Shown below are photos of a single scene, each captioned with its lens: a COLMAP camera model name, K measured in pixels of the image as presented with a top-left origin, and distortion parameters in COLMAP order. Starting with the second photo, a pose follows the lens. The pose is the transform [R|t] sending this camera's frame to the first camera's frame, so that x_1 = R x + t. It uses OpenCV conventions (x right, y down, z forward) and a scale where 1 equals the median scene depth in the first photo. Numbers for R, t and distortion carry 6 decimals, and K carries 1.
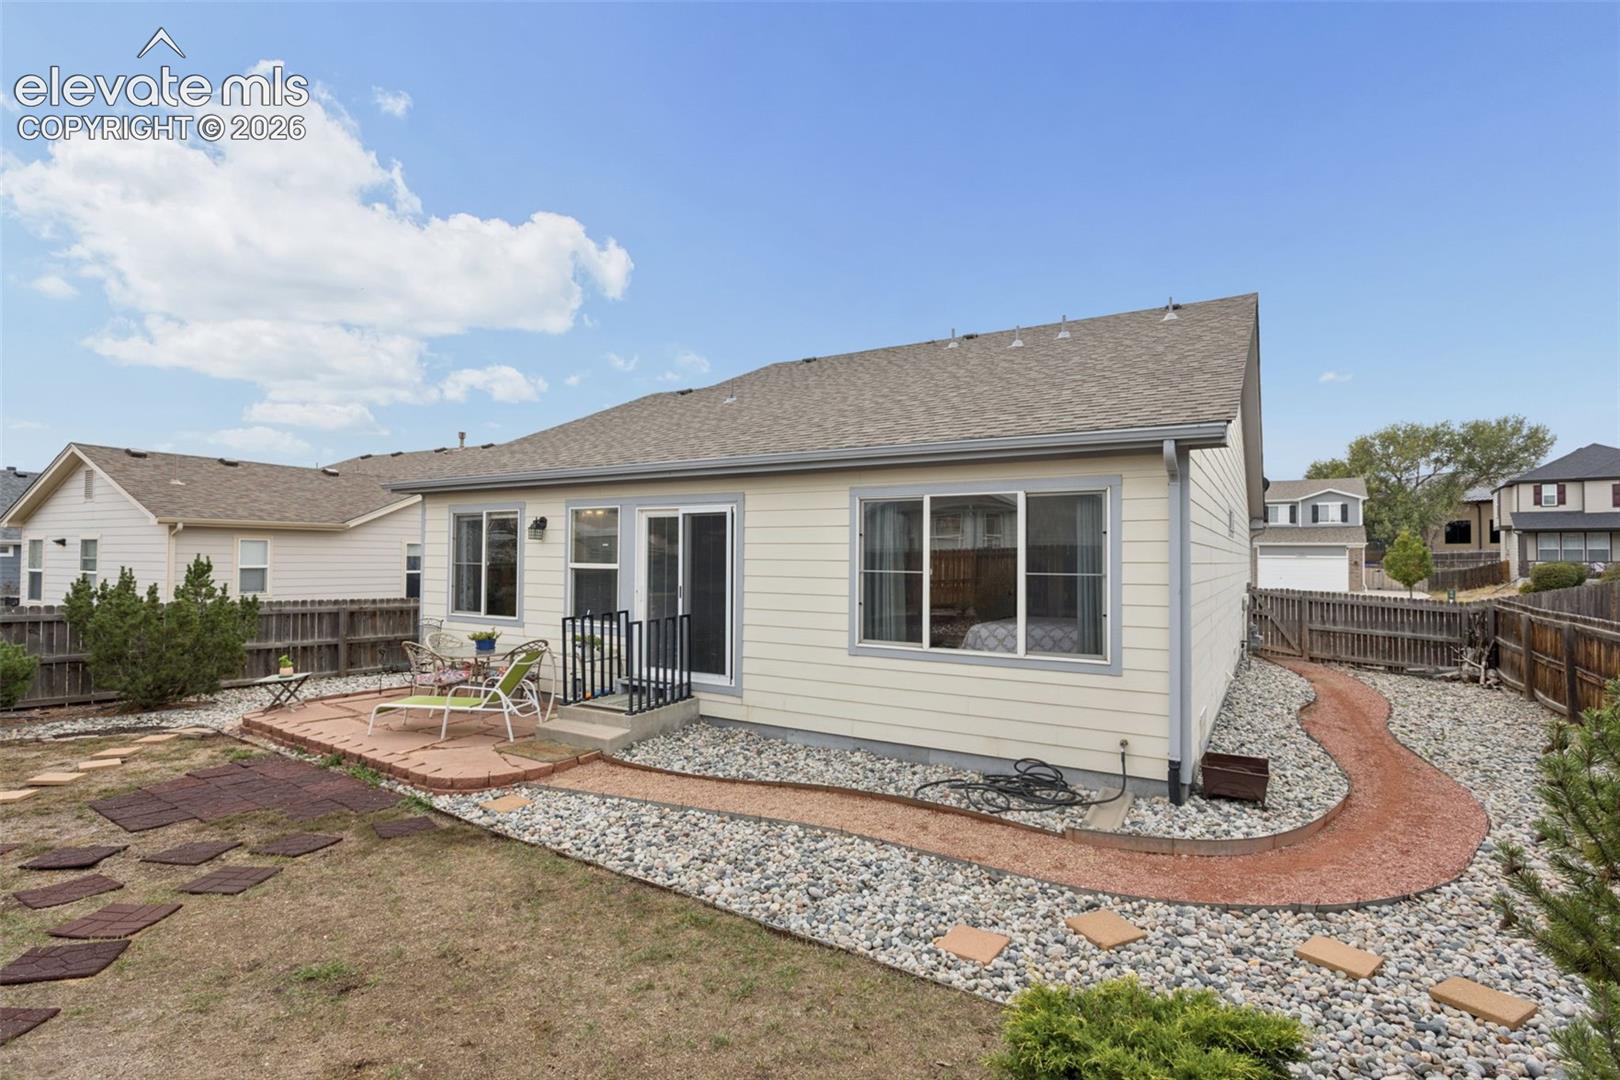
lens RADIAL K [[772.7, 0, 825.1], [0, 772.7, 546.2], [0, 0, 1]] dist [0.002670, 0.000704]
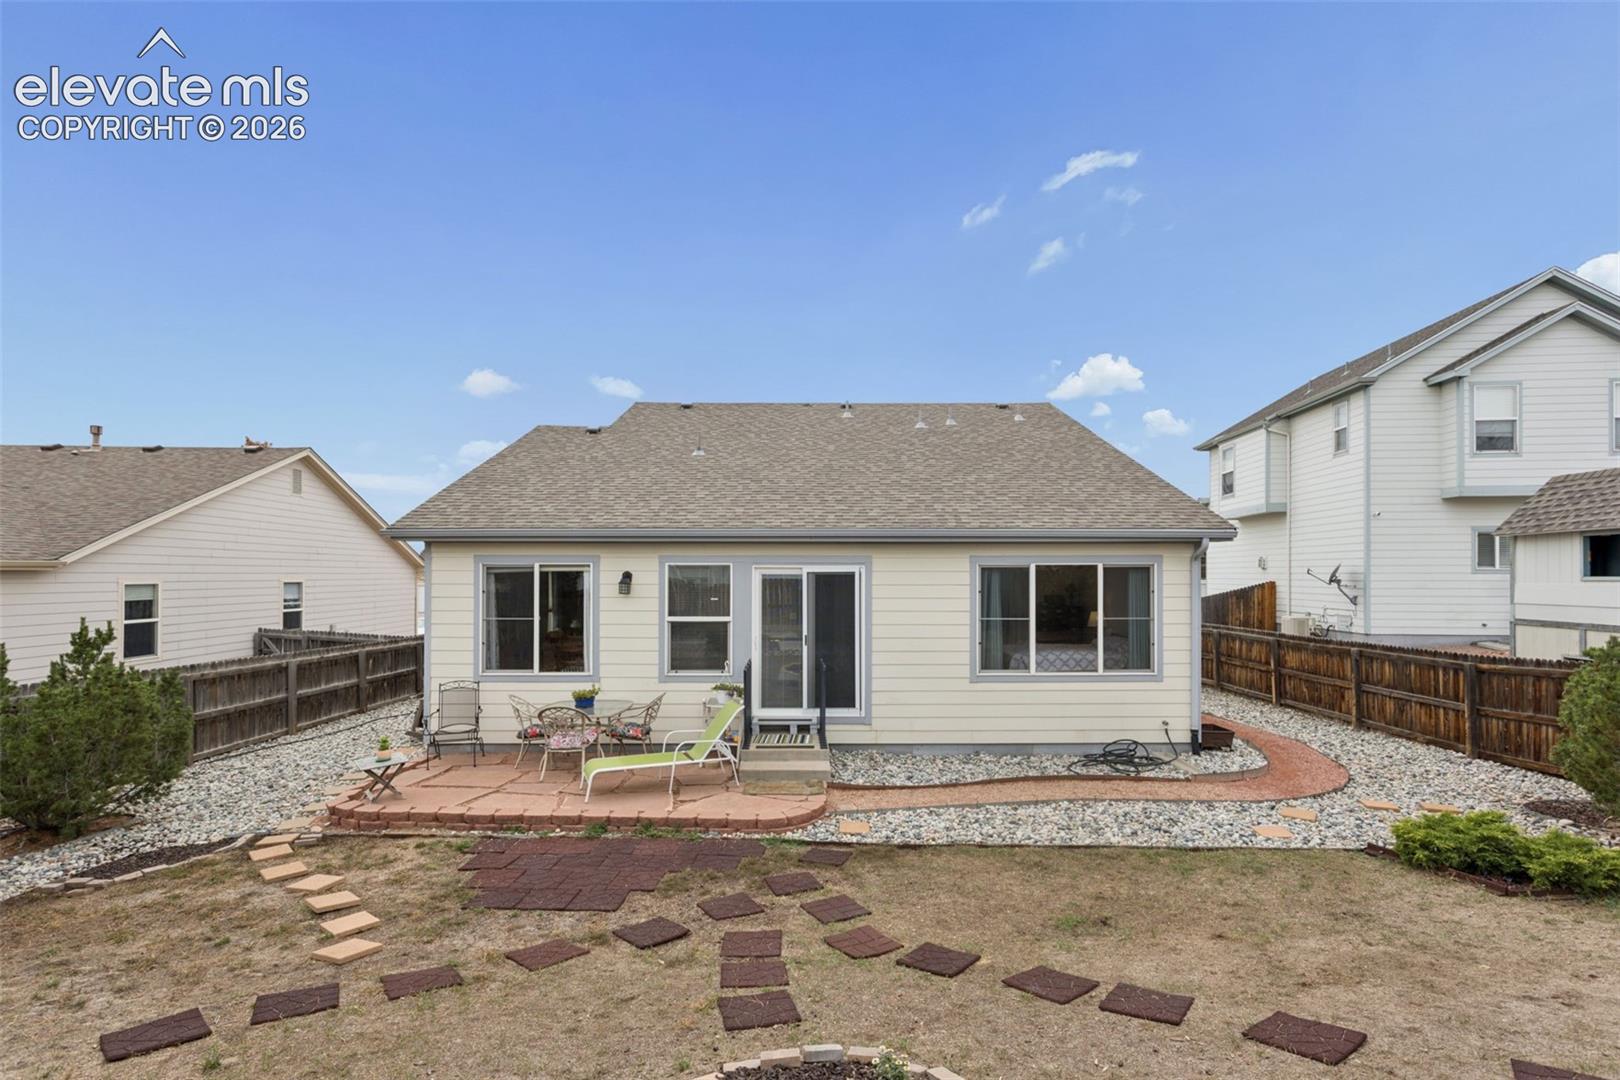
lens RADIAL K [[772.7, 0, 846.6], [0, 772.7, 566.7], [0, 0, 1]] dist [0.002670, 0.000704]
pose [[0.852232, -0.002841, 0.523156, -0.829929], [-0.000960, 0.999975, 0.006996, -0.065762], [-0.523163, -0.006465, 0.852208, -0.017832]]
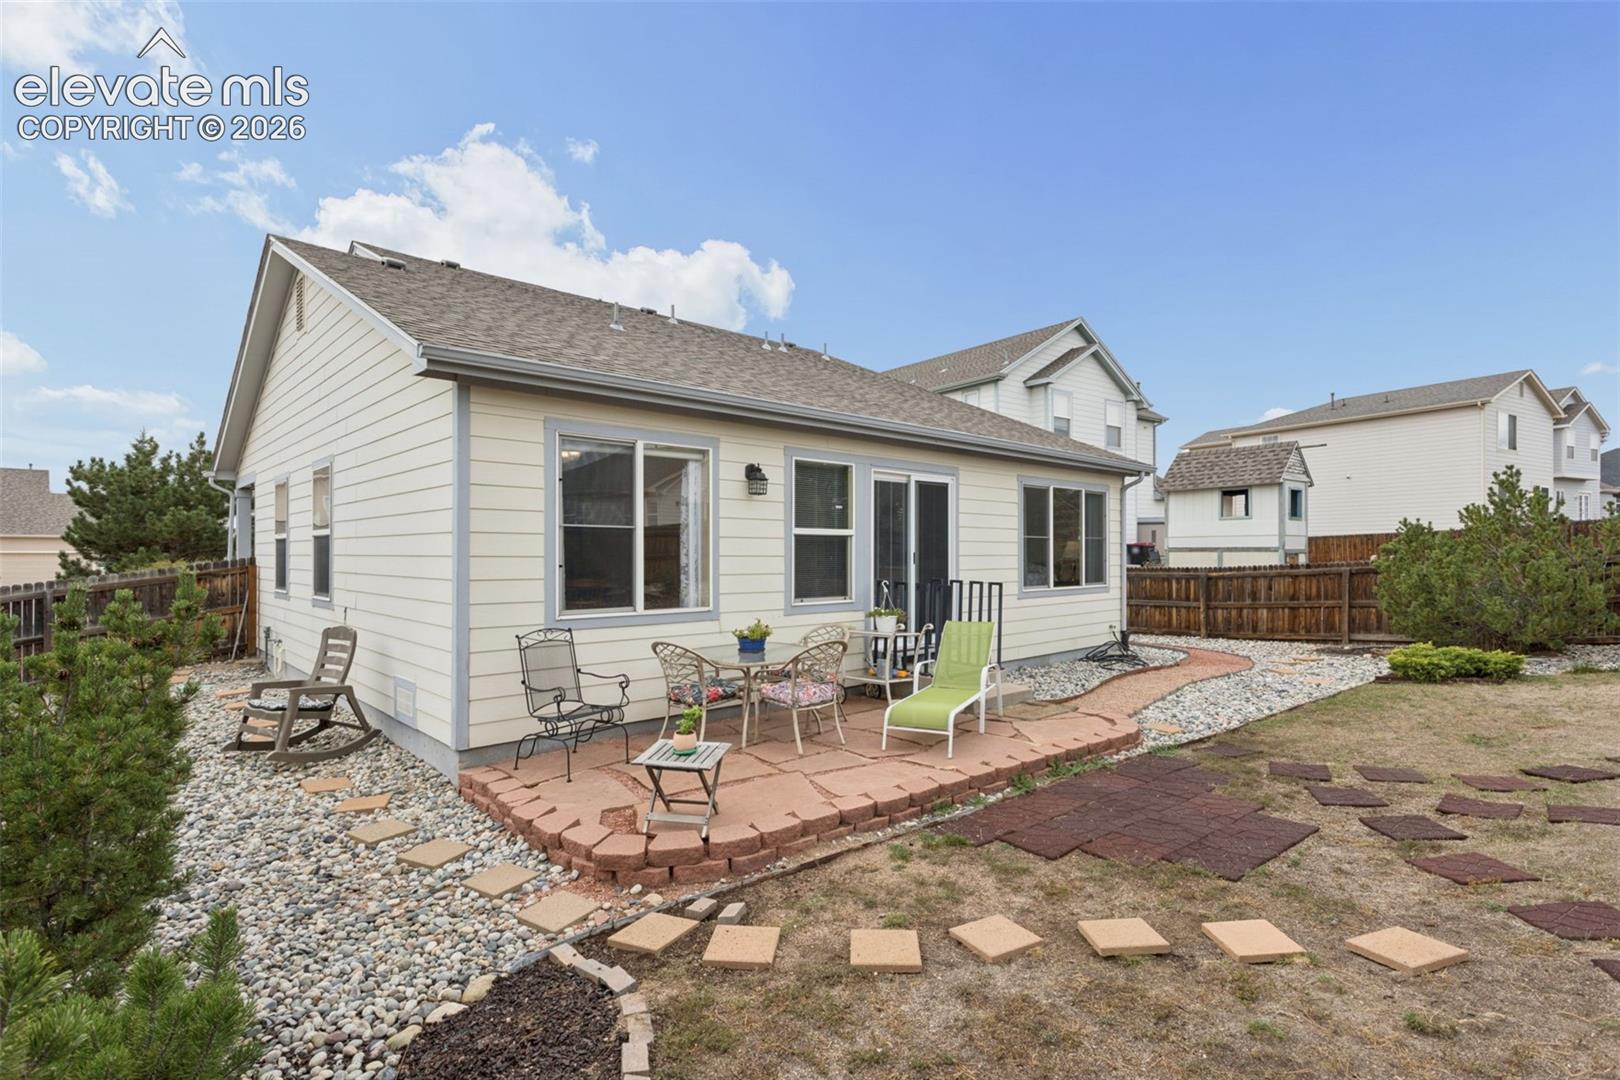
lens RADIAL K [[767.3, 0, 815.6], [0, 767.3, 542.8], [0, 0, 1]] dist [0.002301, 0.000269]
pose [[0.294196, 0.004727, 0.955733, -1.329525], [-0.009050, 0.999957, -0.002160, 0.048262], [-0.955702, -0.008014, 0.294226, 0.930241]]
